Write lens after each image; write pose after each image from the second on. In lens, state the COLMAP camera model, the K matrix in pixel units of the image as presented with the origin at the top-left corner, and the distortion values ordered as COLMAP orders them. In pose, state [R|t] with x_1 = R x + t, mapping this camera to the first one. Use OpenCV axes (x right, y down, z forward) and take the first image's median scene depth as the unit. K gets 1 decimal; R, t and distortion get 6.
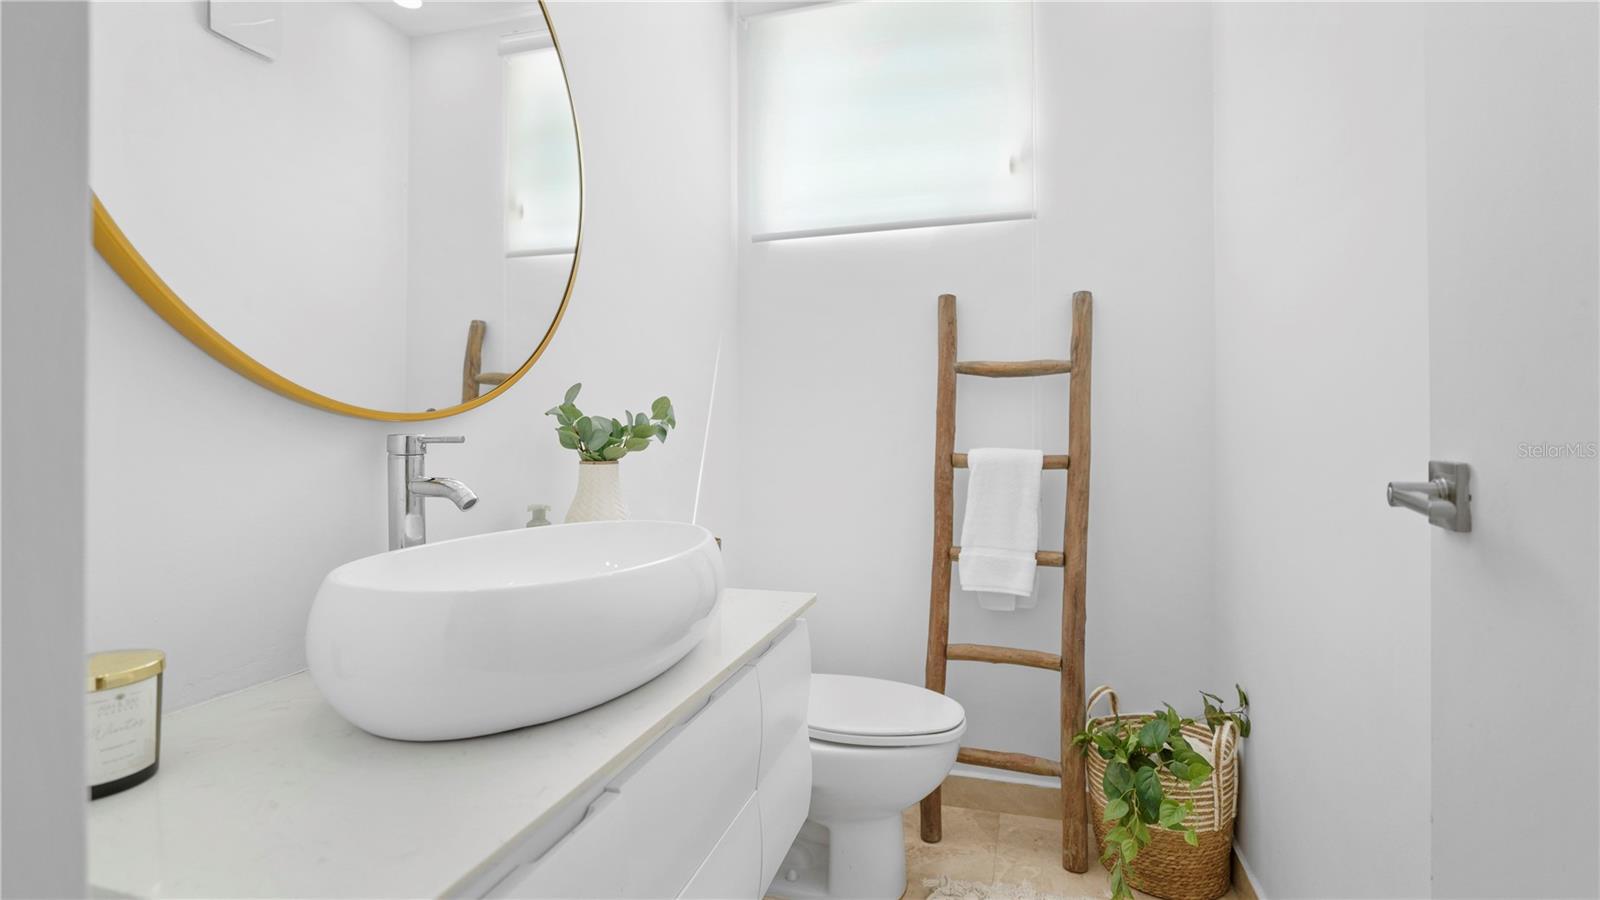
lens RADIAL K [[767.5, 0, 798.7], [0, 767.5, 433.7], [0, 0, 1]] dist [-0.018503, 0.000501]
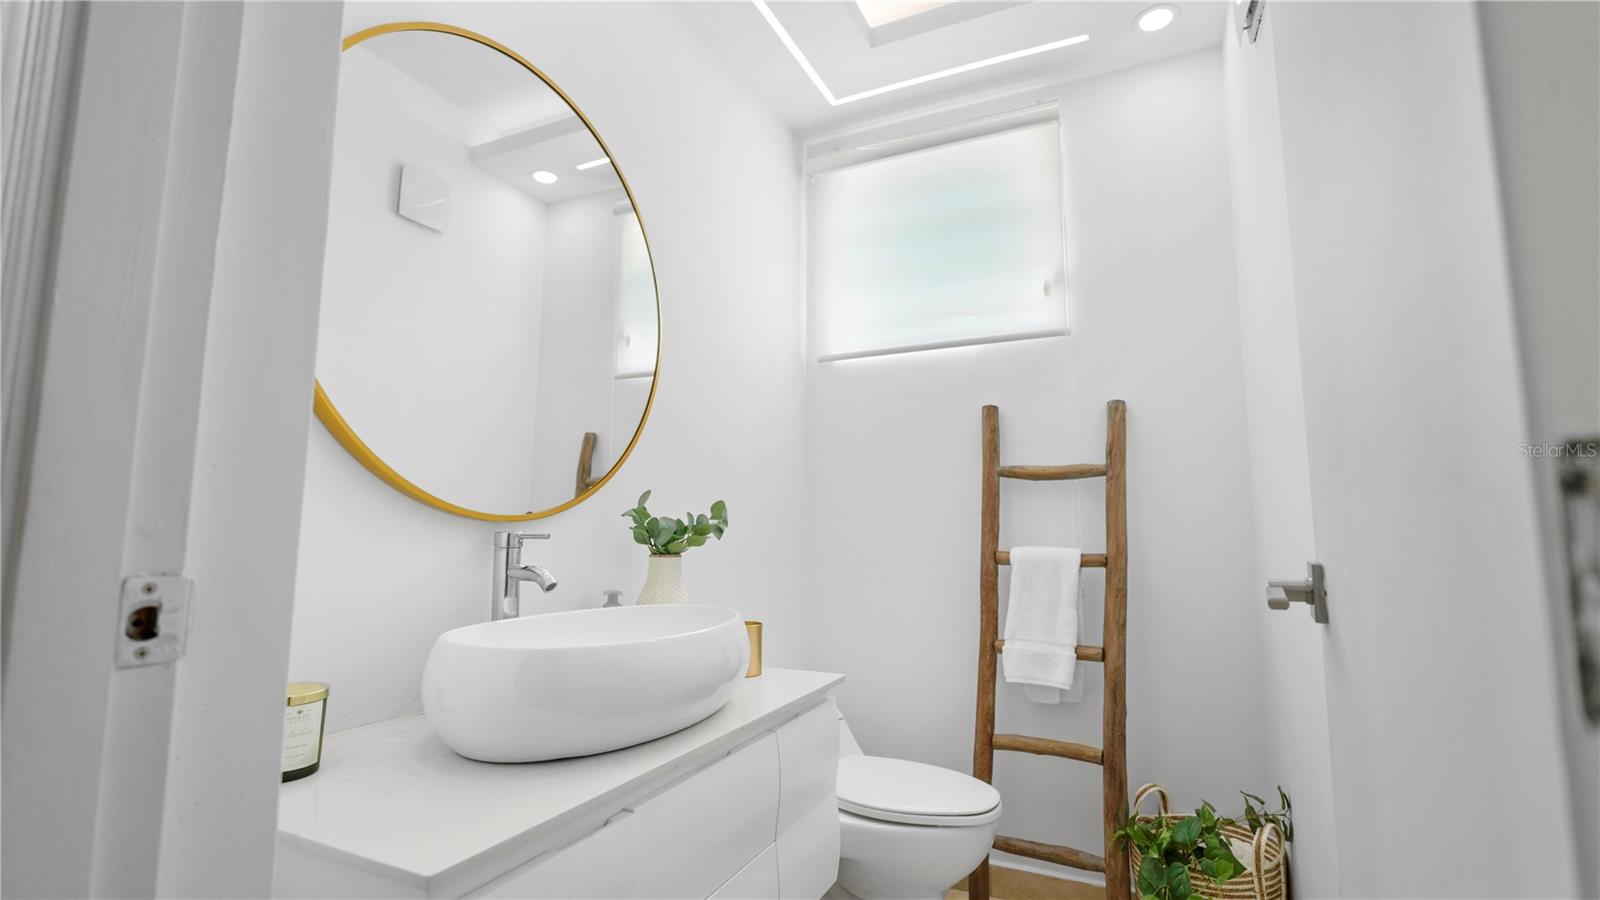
lens RADIAL K [[767.5, 0, 798.7], [0, 767.5, 433.7], [0, 0, 1]] dist [-0.018503, 0.000501]
pose [[0.986502, -0.014267, -0.163125, 0.111532], [-0.005944, 0.992420, -0.122745, -0.004648], [0.163640, 0.122058, 0.978940, -0.128551]]
